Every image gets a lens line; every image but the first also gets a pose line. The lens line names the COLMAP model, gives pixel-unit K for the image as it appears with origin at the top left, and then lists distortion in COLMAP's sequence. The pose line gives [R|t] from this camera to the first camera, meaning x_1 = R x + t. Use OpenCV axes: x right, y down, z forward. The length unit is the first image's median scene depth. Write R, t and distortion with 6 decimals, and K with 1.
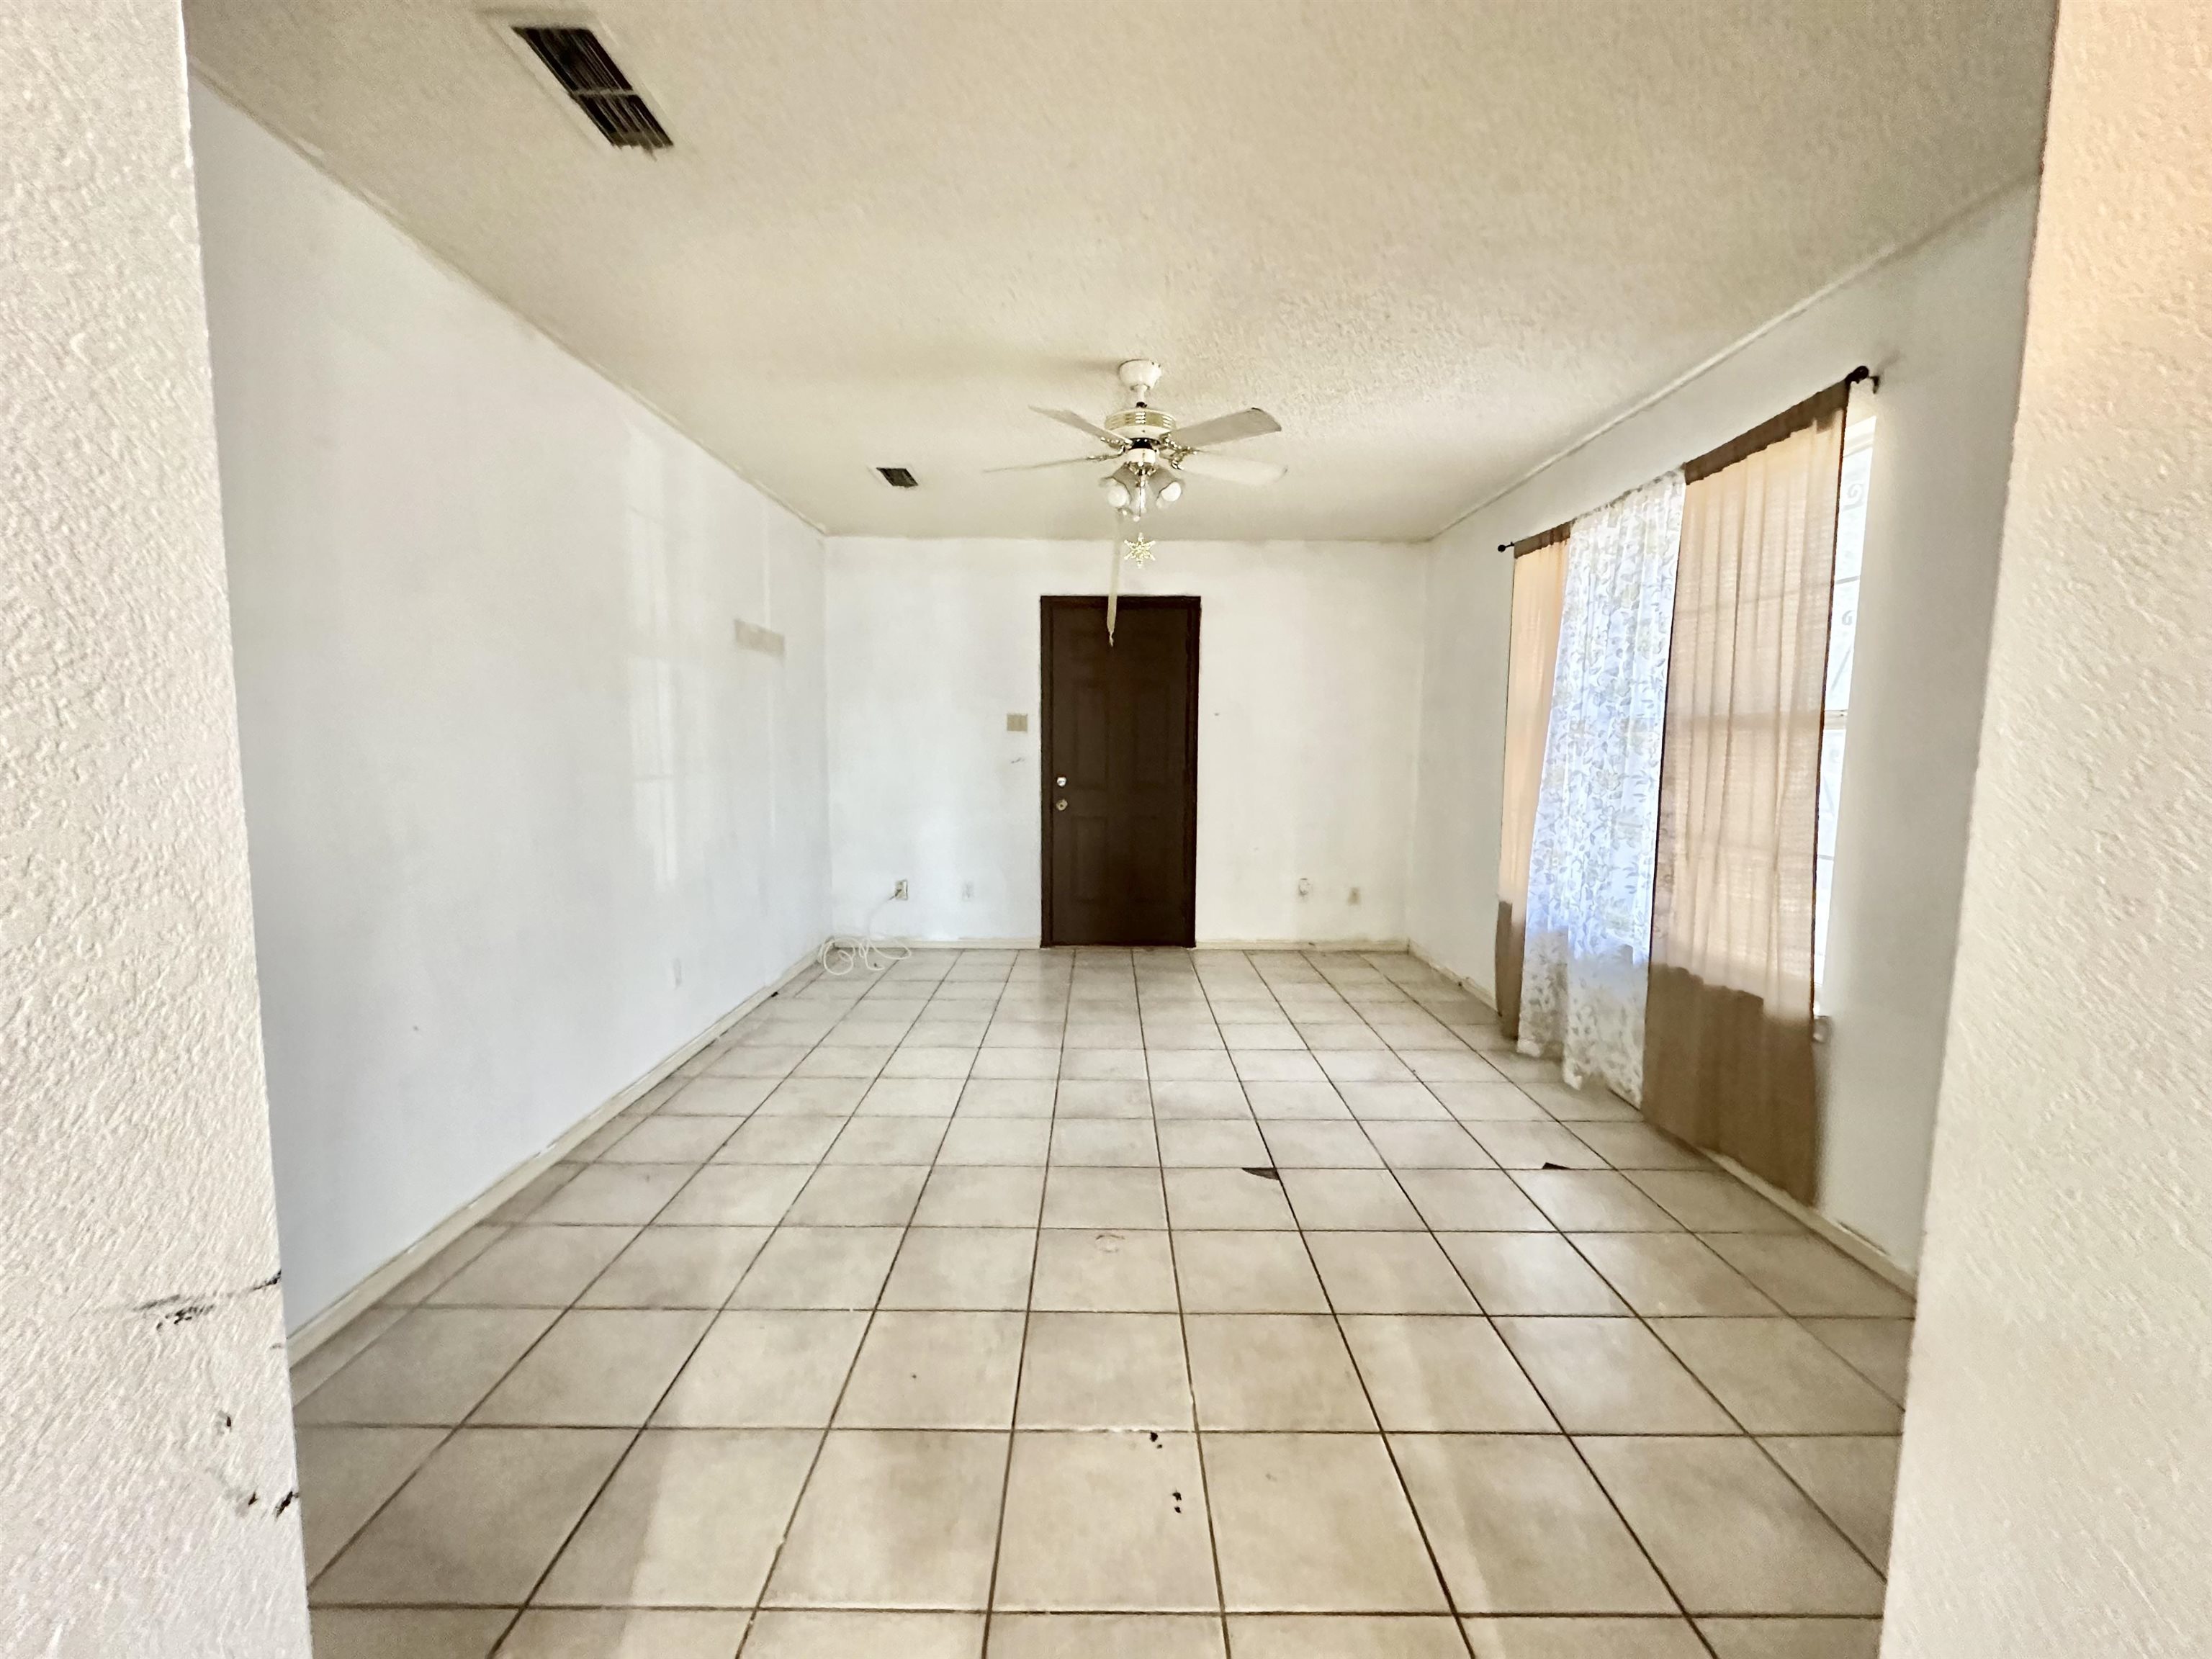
lens RADIAL K [[885.5, 0, 1106.3], [0, 885.5, 825.8], [0, 0, 1]] dist [-0.005639, 0.002018]
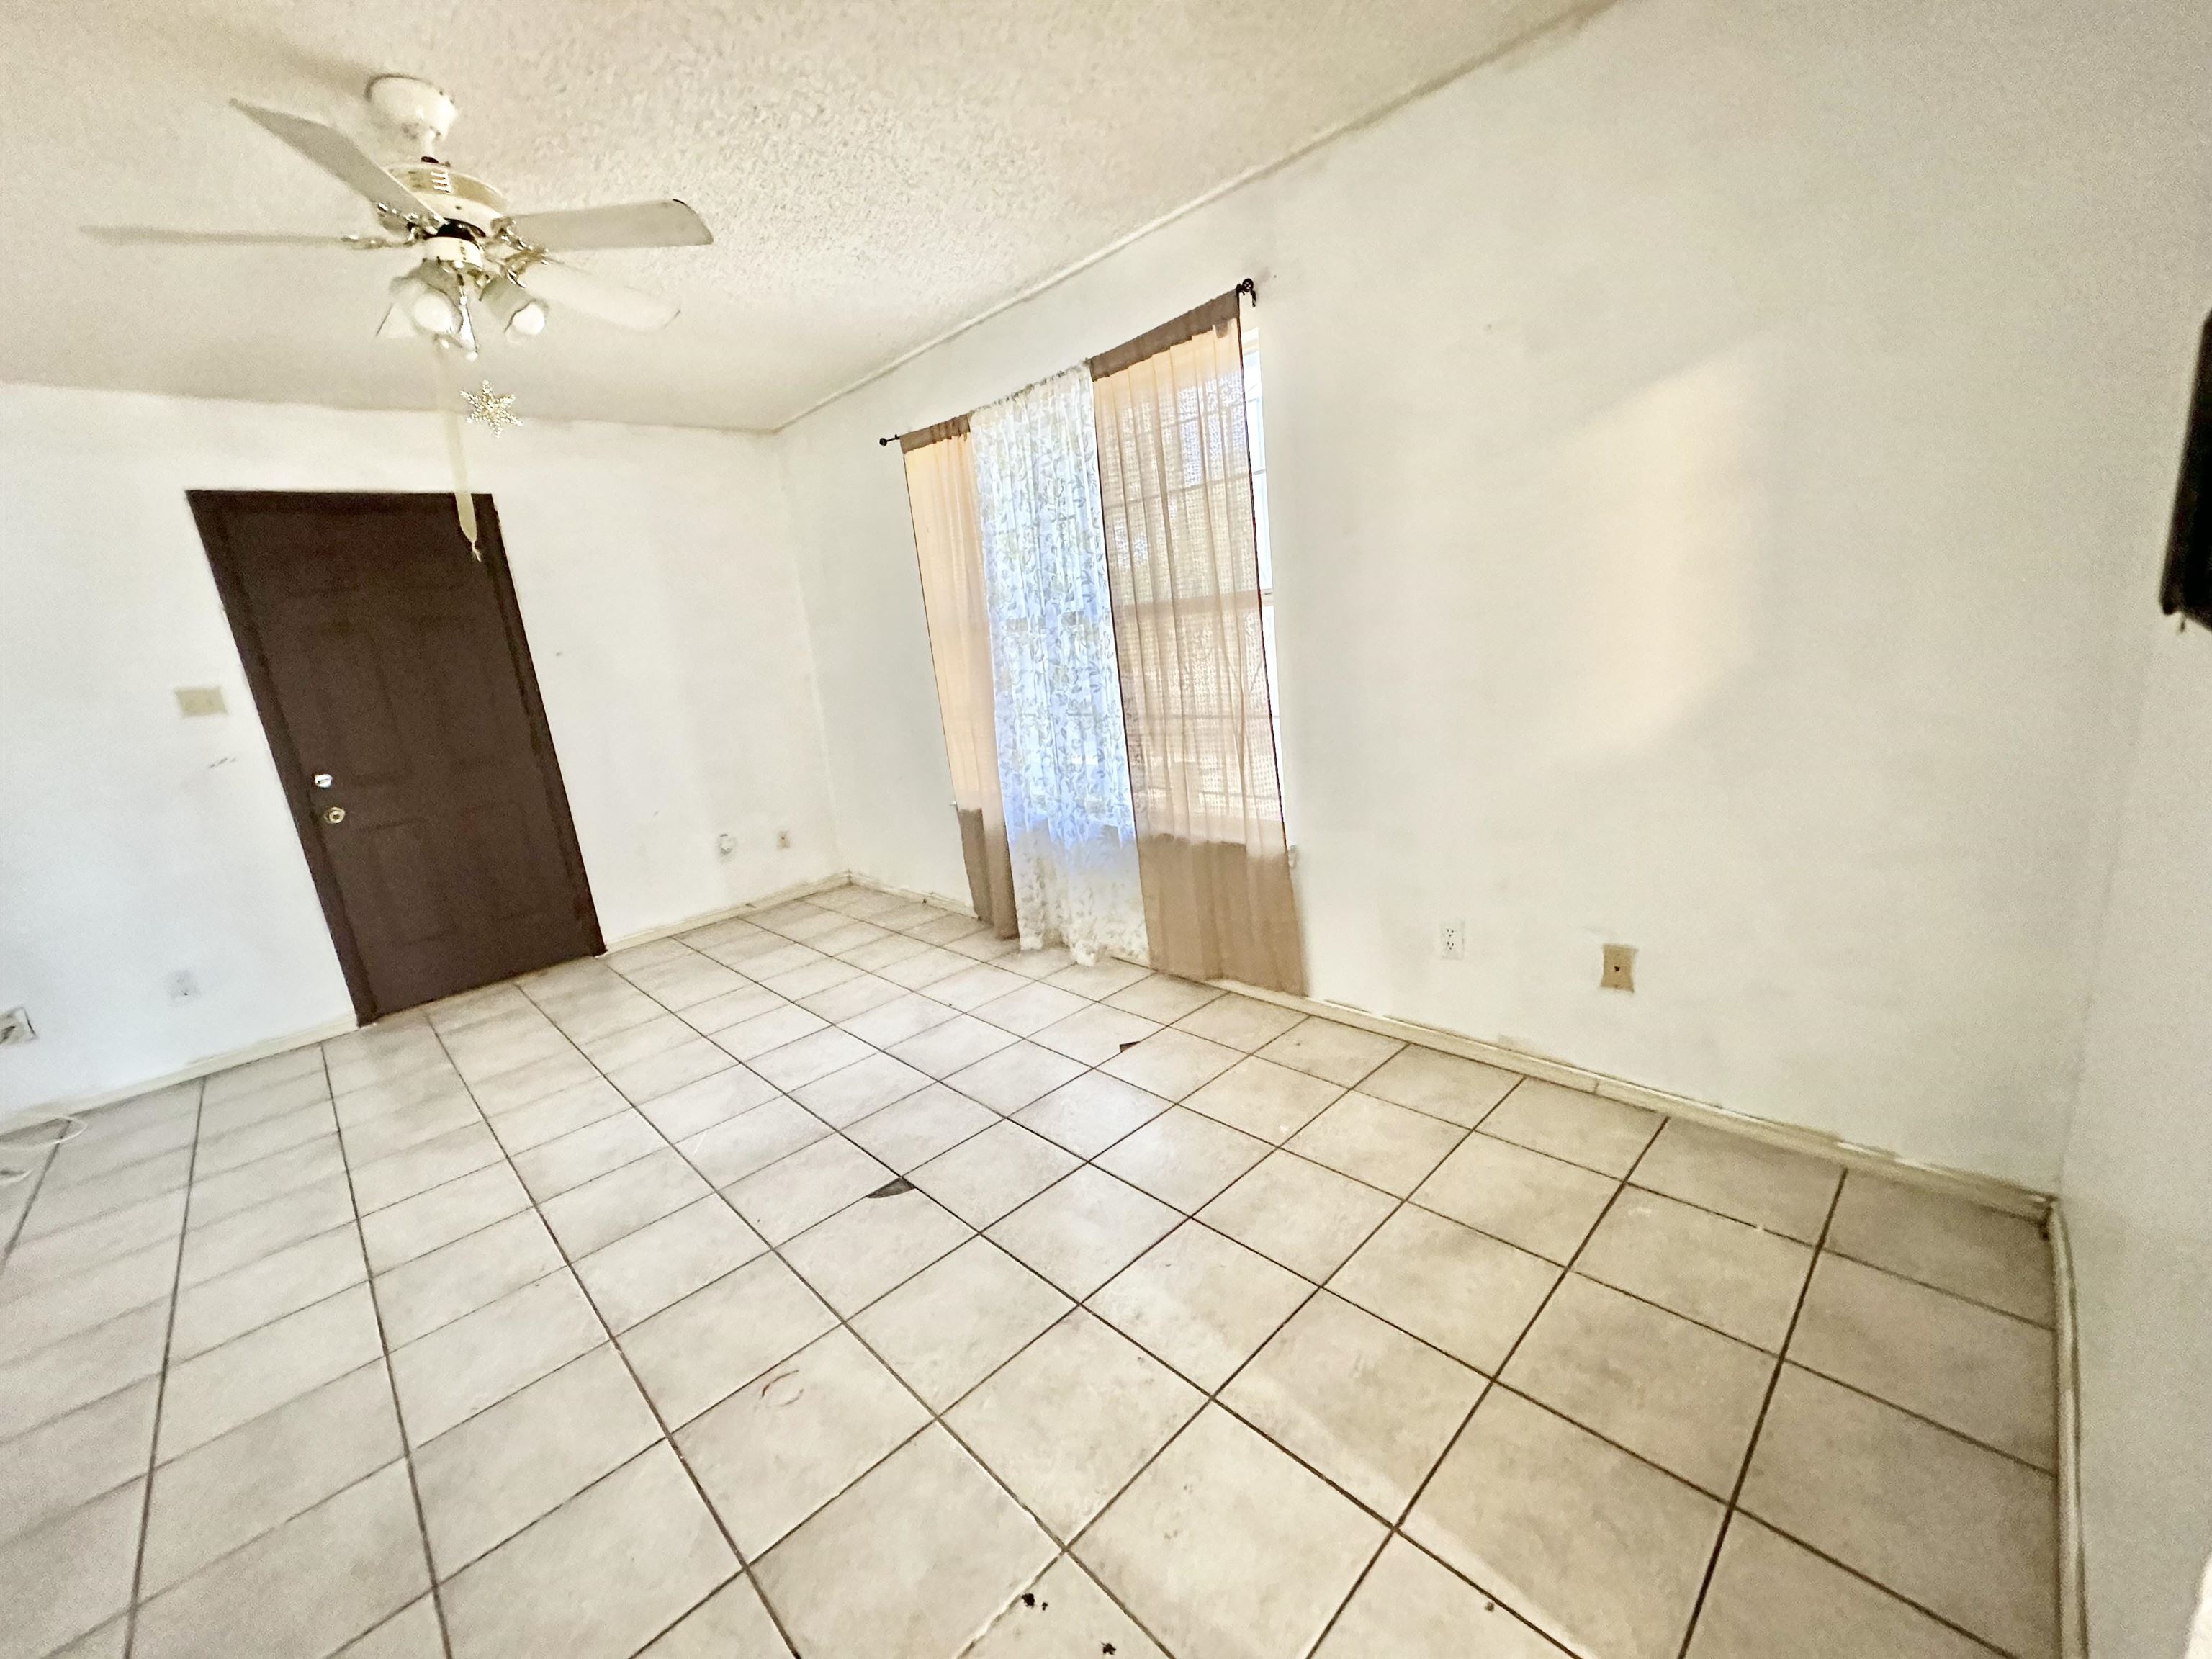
lens RADIAL K [[885.5, 0, 1105.5], [0, 885.5, 828.6], [0, 0, 1]] dist [-0.005639, 0.002018]
pose [[0.716377, -0.236299, 0.656480, -0.136480], [0.172202, 0.971676, 0.161840, -0.040070], [-0.676129, -0.002891, 0.736778, 0.219914]]
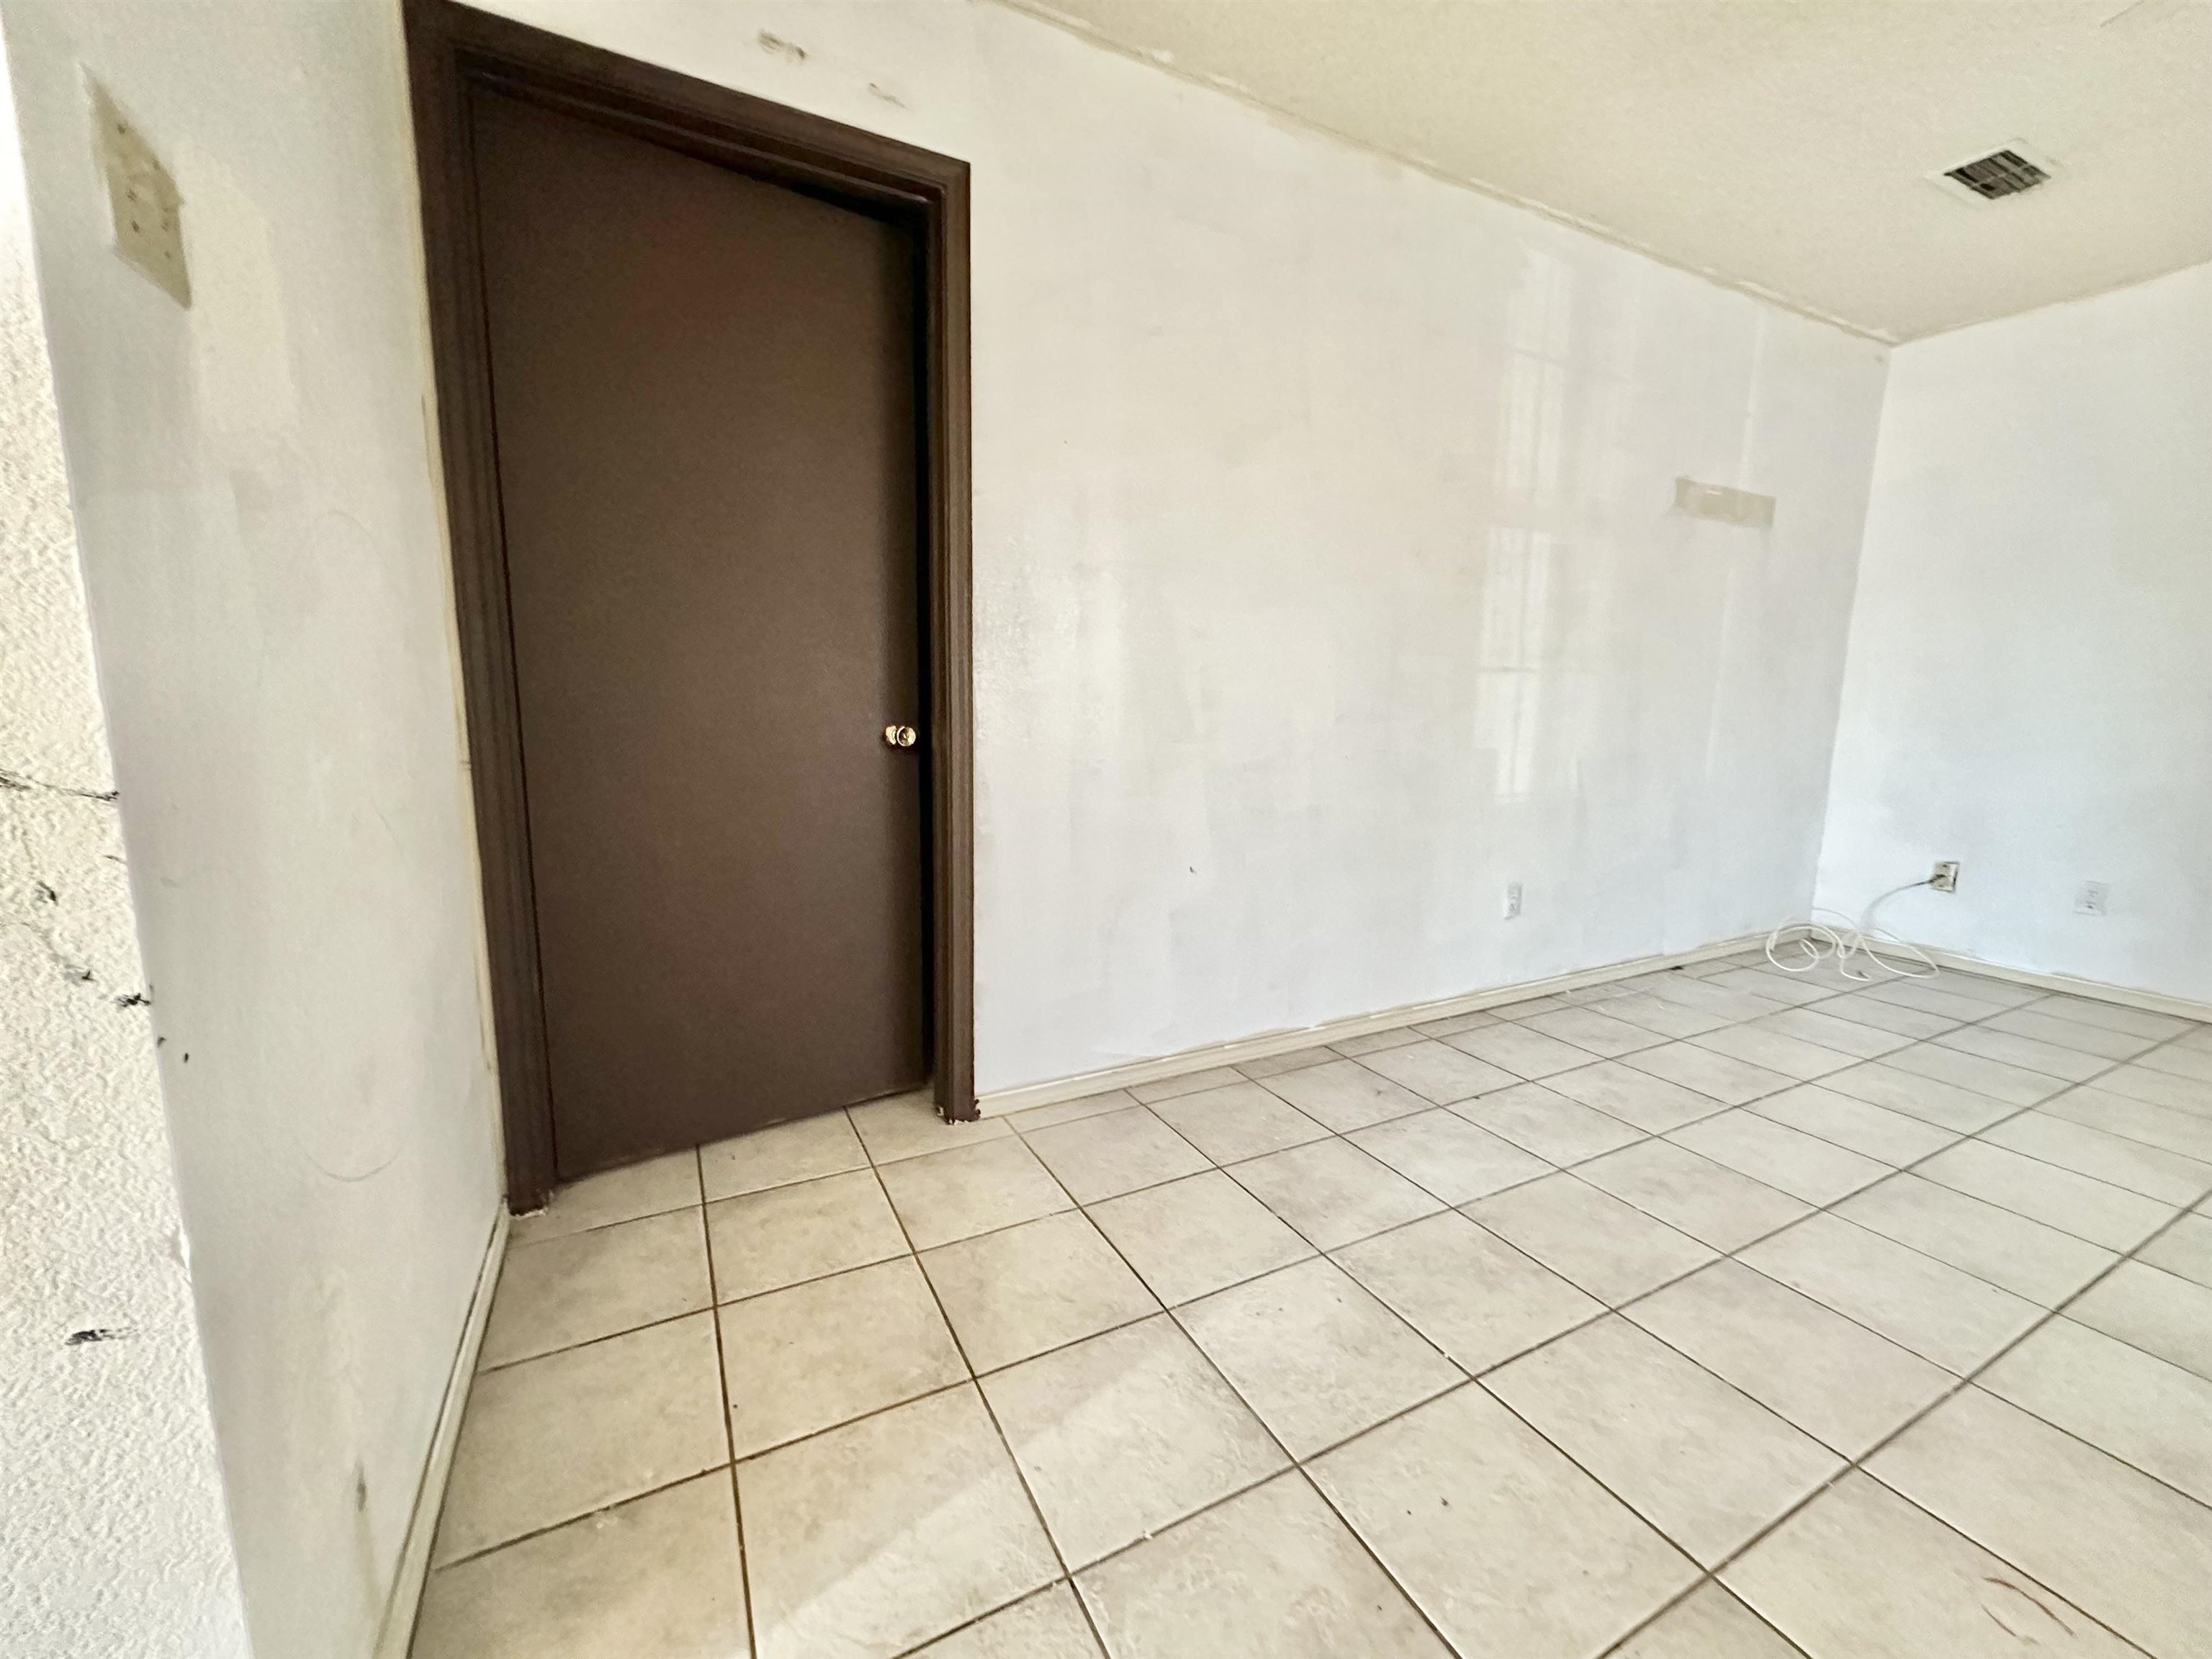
lens RADIAL K [[885.5, 0, 1101.4], [0, 885.5, 830.6], [0, 0, 1]] dist [-0.005639, 0.002018]
pose [[0.451701, 0.130233, -0.882613, 0.106125], [-0.091661, 0.990828, 0.099291, 0.059192], [0.887448, 0.036051, 0.459495, 0.283600]]
